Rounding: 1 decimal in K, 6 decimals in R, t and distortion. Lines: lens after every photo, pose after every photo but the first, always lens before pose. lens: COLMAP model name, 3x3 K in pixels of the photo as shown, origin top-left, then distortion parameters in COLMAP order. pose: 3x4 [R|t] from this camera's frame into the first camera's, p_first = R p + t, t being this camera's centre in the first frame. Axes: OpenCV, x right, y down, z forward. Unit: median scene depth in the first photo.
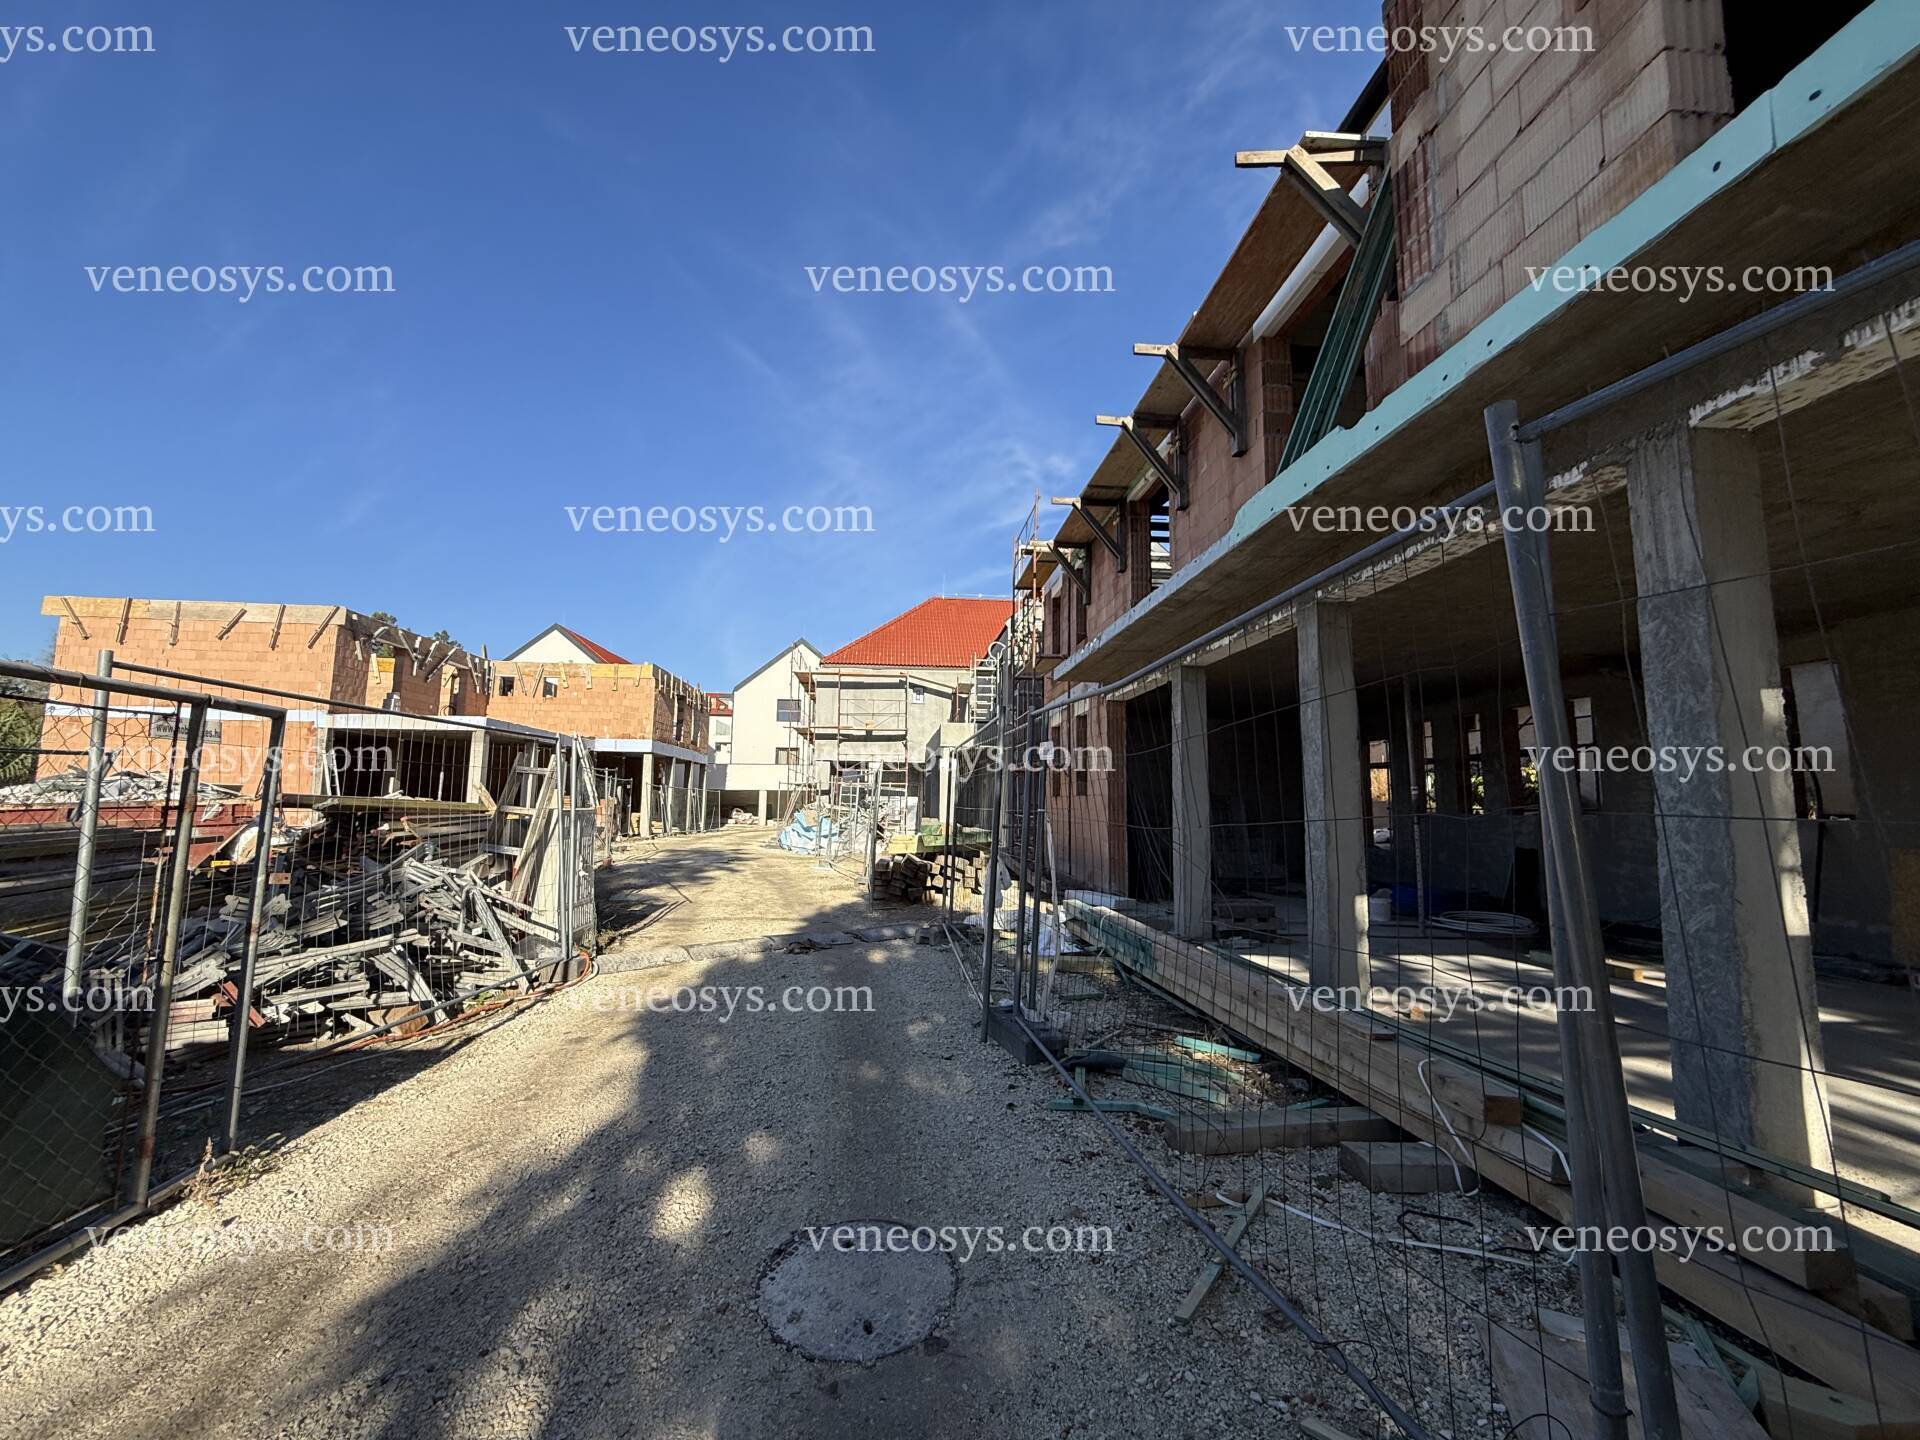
lens RADIAL K [[765.0, 0, 959.3], [0, 765.0, 720.1], [0, 0, 1]] dist [-0.001084, -0.000187]
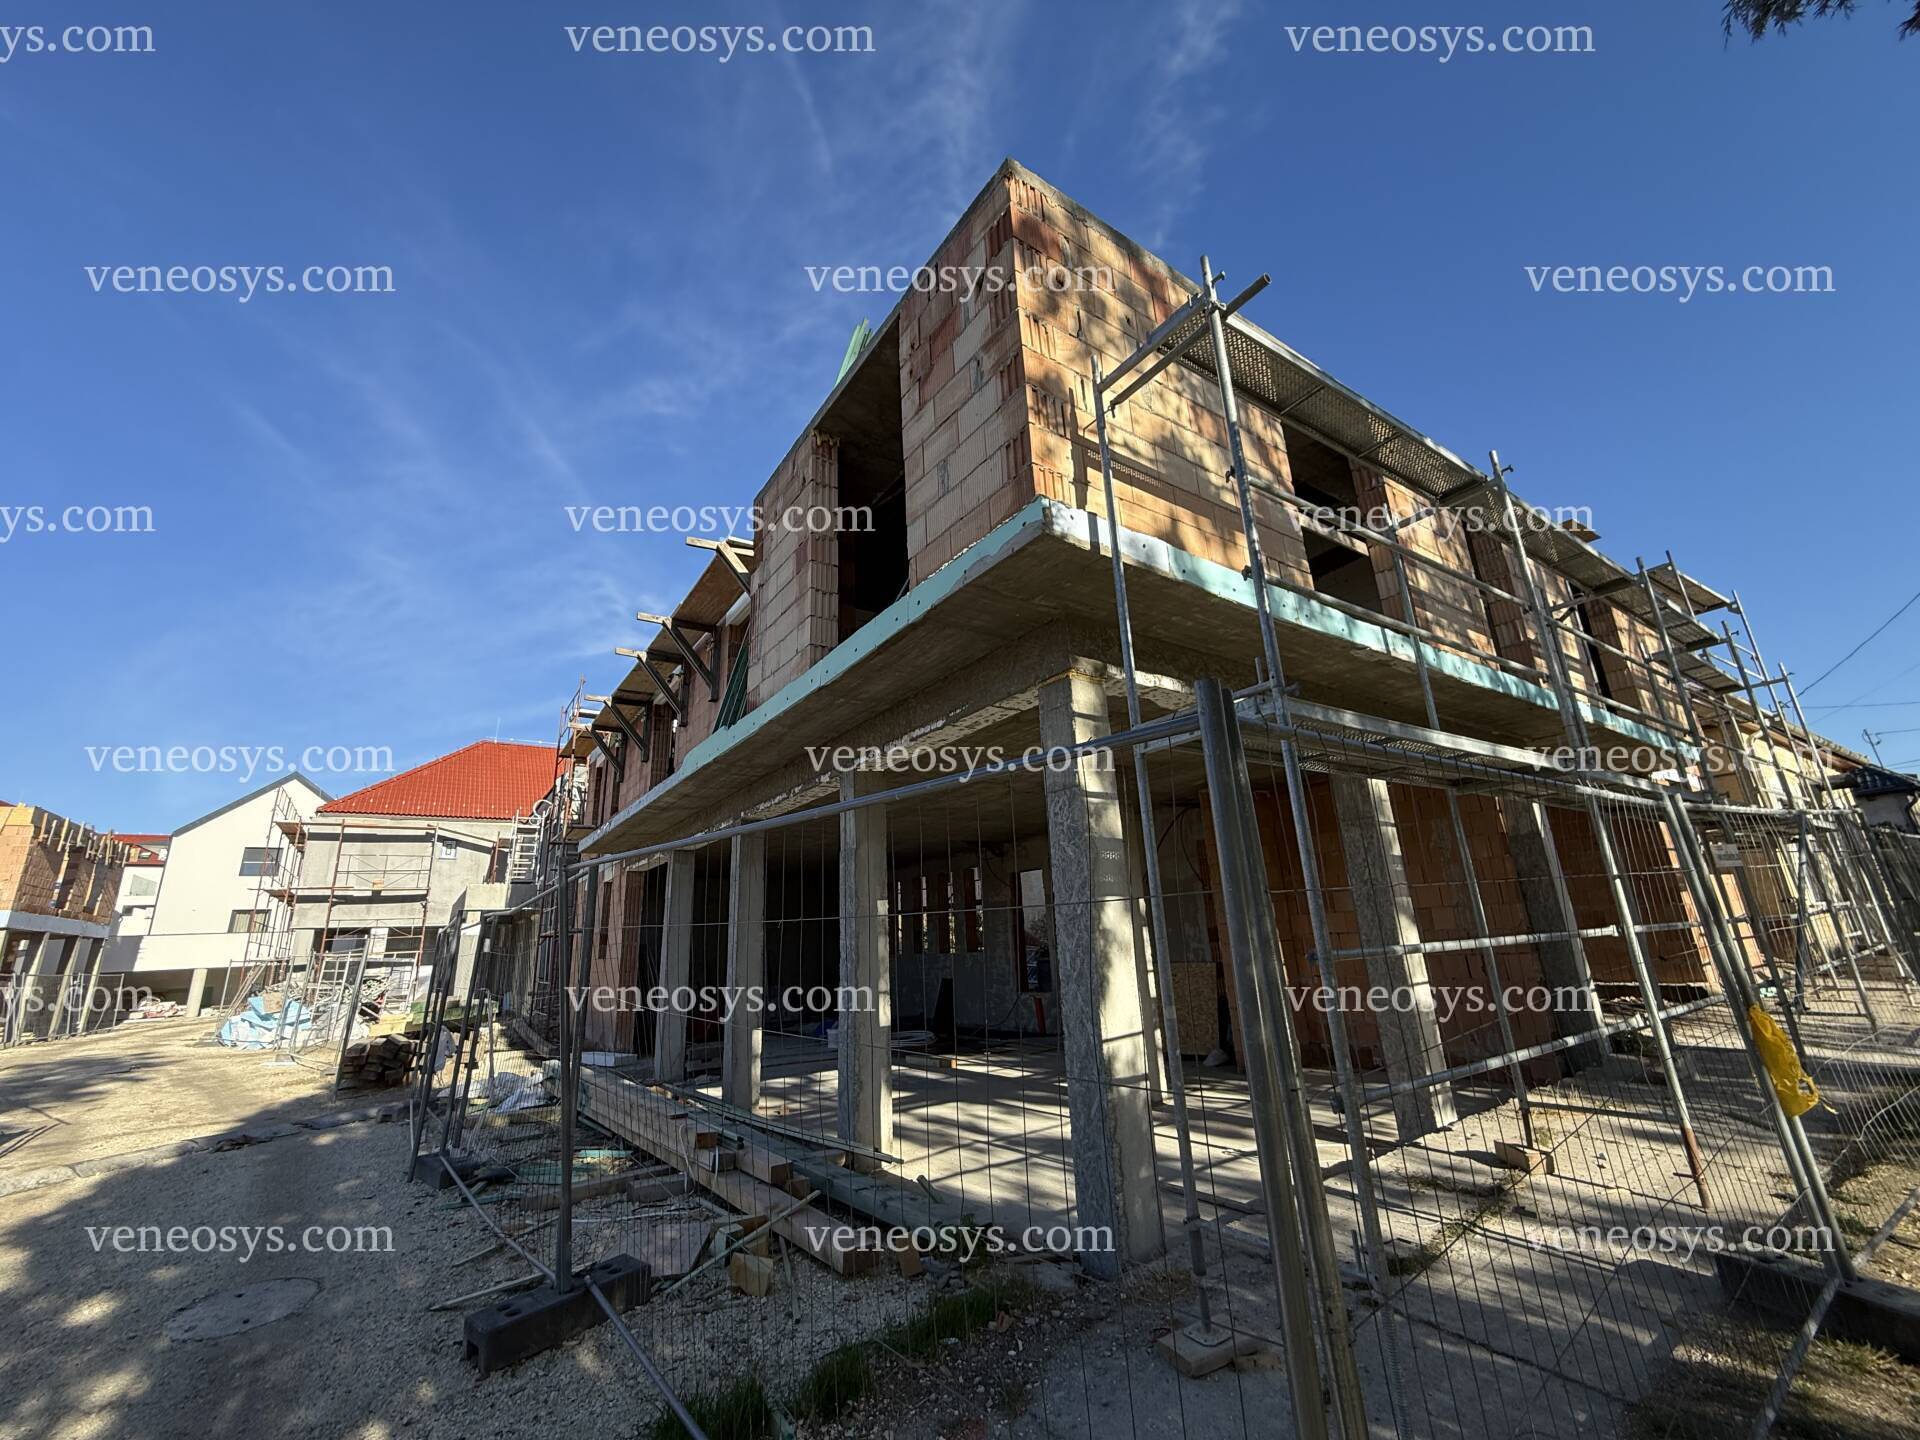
lens RADIAL K [[765.0, 0, 957.1], [0, 765.0, 720.2], [0, 0, 1]] dist [-0.001084, -0.000187]
pose [[0.872538, 0.084283, 0.481221, 0.033362], [0.004860, 0.983460, -0.181060, -0.023011], [-0.488522, 0.160320, 0.857697, -0.146494]]
